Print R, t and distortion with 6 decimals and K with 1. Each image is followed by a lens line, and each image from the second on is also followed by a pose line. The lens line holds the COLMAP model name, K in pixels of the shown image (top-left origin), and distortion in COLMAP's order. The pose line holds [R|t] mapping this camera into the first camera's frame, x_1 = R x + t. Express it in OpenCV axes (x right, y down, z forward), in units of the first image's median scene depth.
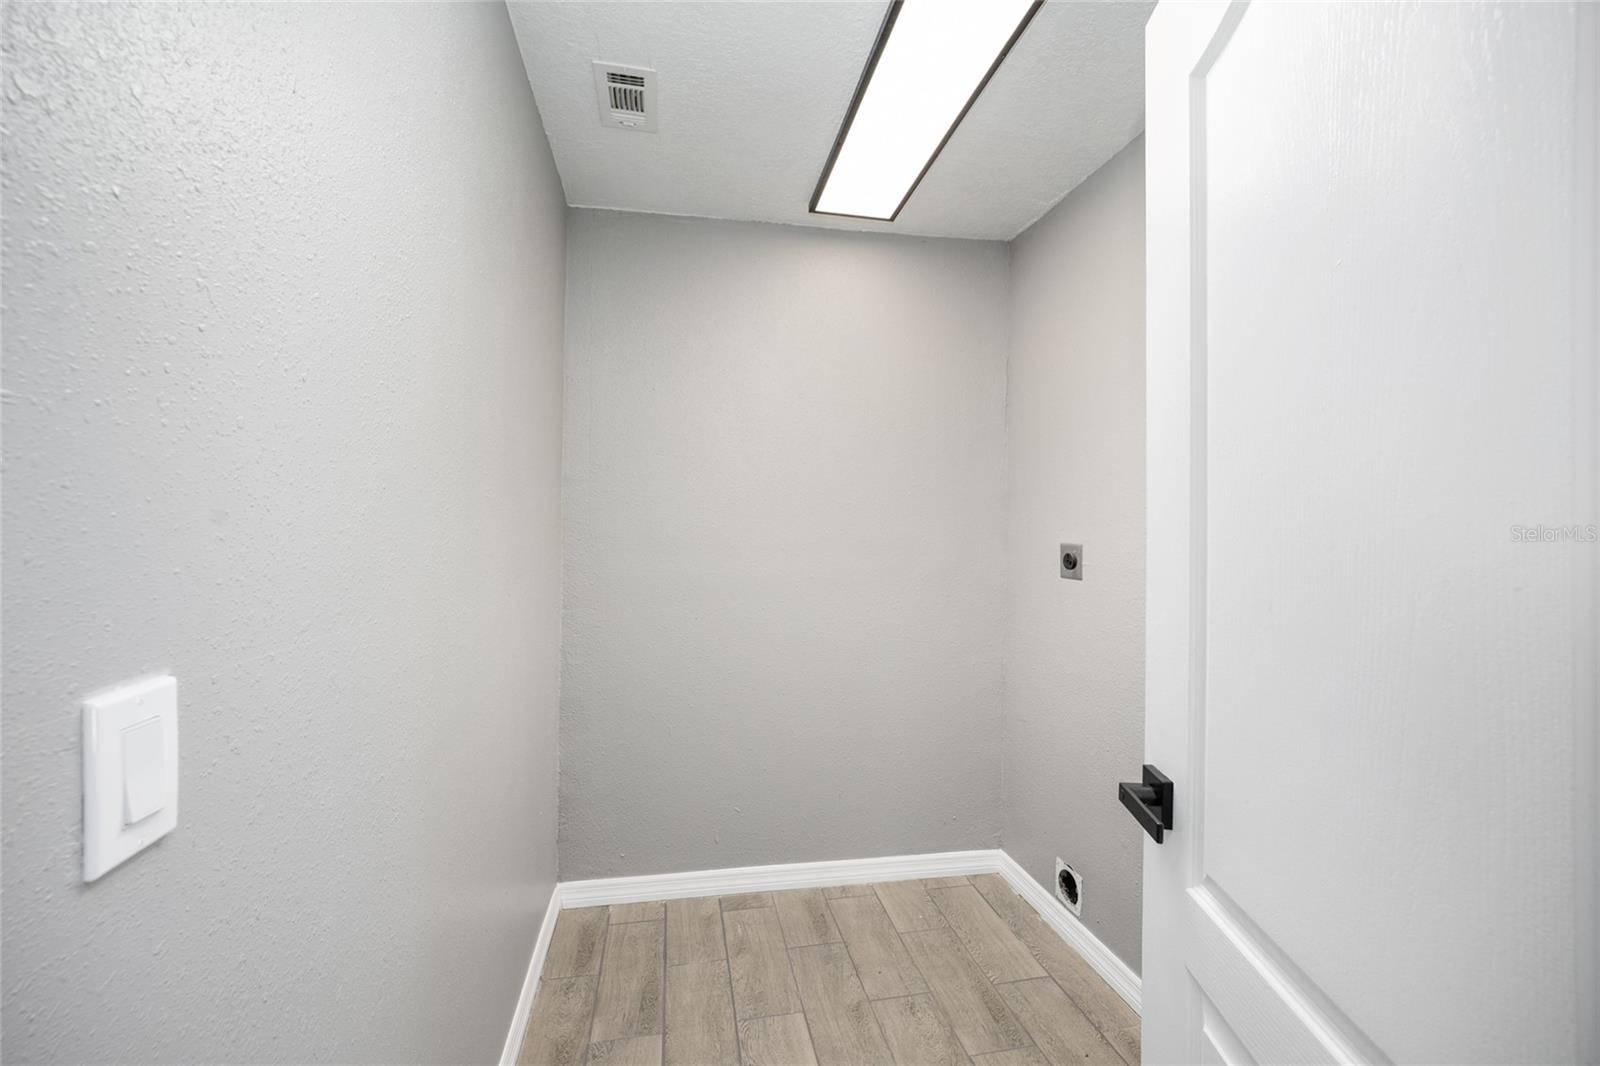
lens RADIAL K [[646.6, 0, 797.6], [0, 646.6, 528.6], [0, 0, 1]] dist [-0.027701, 0.004082]
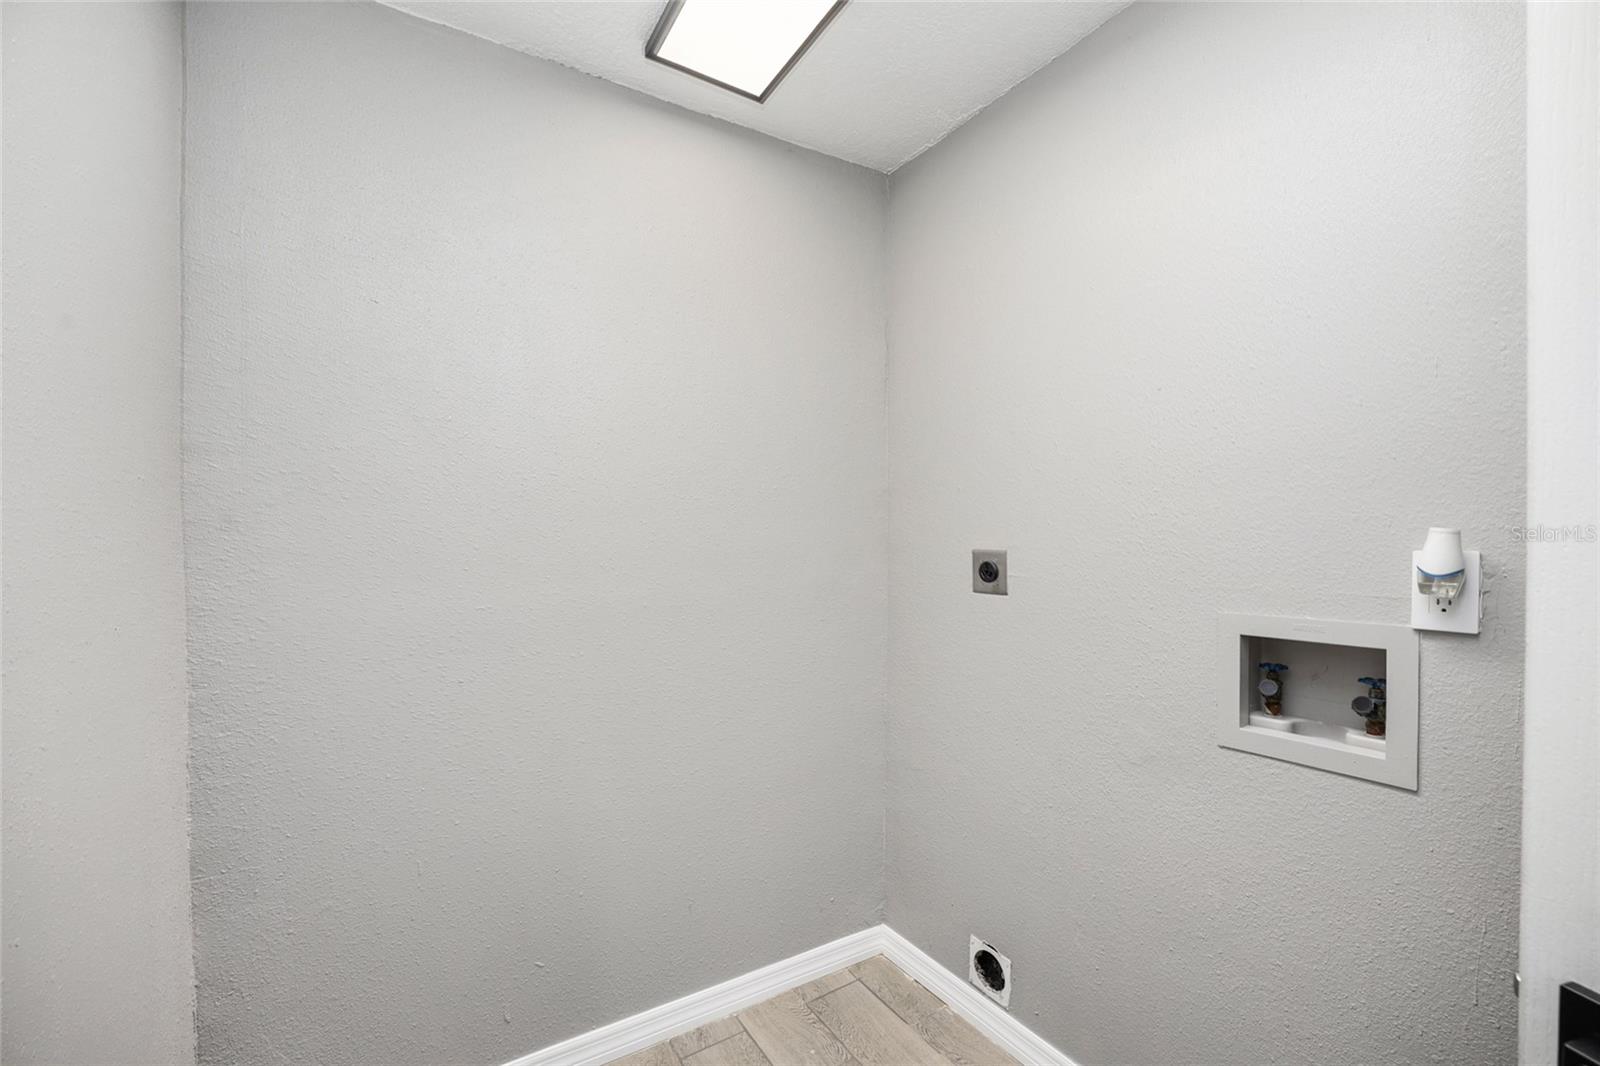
lens RADIAL K [[646.6, 0, 799.8], [0, 646.6, 547.3], [0, 0, 1]] dist [-0.027701, 0.004082]
pose [[0.925109, -0.016610, 0.379338, -0.095161], [0.007503, 0.999647, 0.025474, -0.001974], [-0.379627, -0.020720, 0.924908, 0.334038]]
